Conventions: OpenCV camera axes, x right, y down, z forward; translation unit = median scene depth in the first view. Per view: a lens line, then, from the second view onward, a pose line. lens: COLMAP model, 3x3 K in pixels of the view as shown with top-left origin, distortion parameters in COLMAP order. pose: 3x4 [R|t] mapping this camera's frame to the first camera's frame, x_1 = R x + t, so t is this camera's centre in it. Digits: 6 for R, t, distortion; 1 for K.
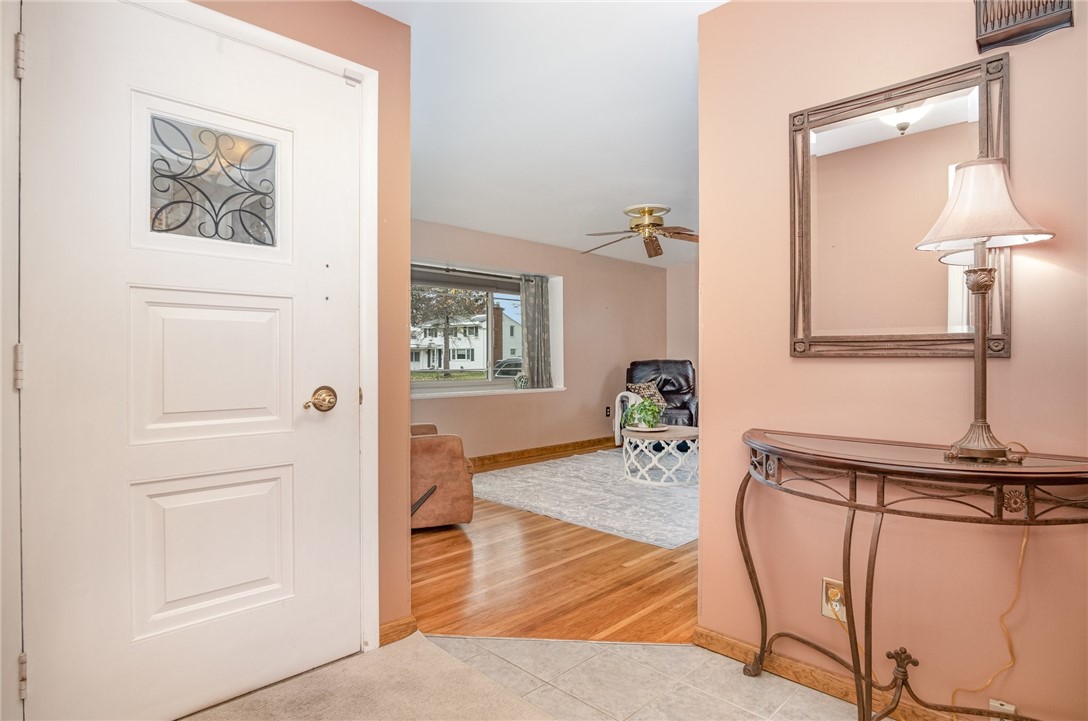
lens RADIAL K [[577.9, 0, 532.0], [0, 577.9, 353.8], [0, 0, 1]] dist [-0.023078, 0.001073]
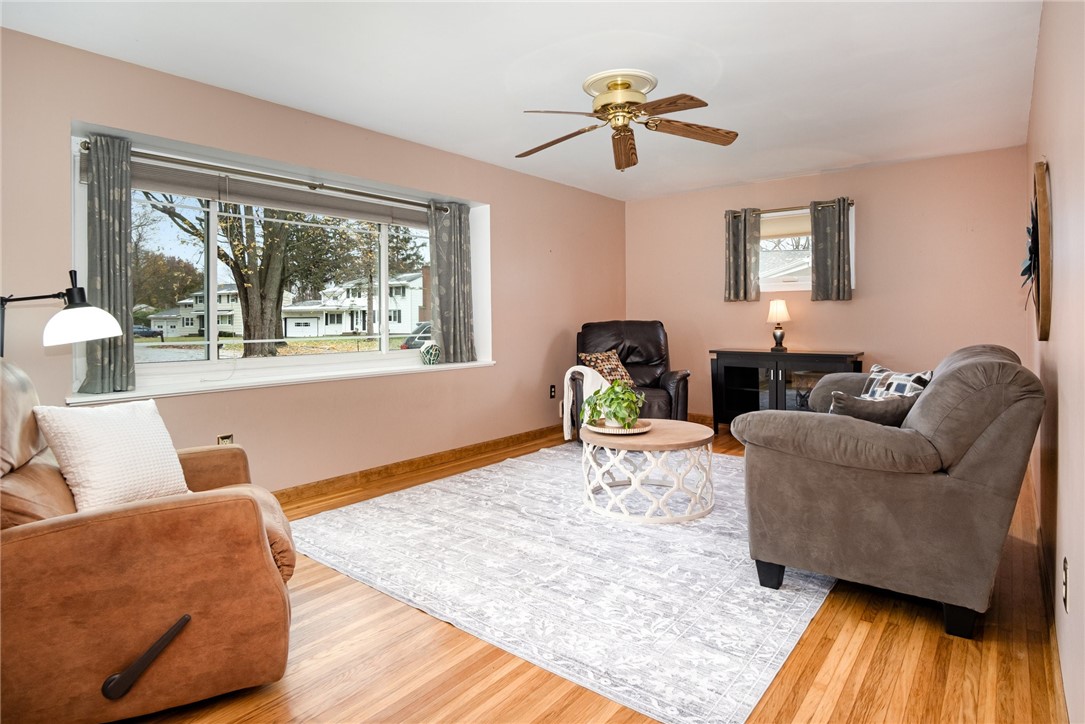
lens RADIAL K [[578.8, 0, 535.3], [0, 578.8, 316.5], [0, 0, 1]] dist [-0.014917, -0.000013]
pose [[0.992809, -0.006698, 0.119525, 0.023515], [0.006330, 0.999974, 0.003458, 0.001776], [-0.119545, -0.002677, 0.992825, 0.291440]]
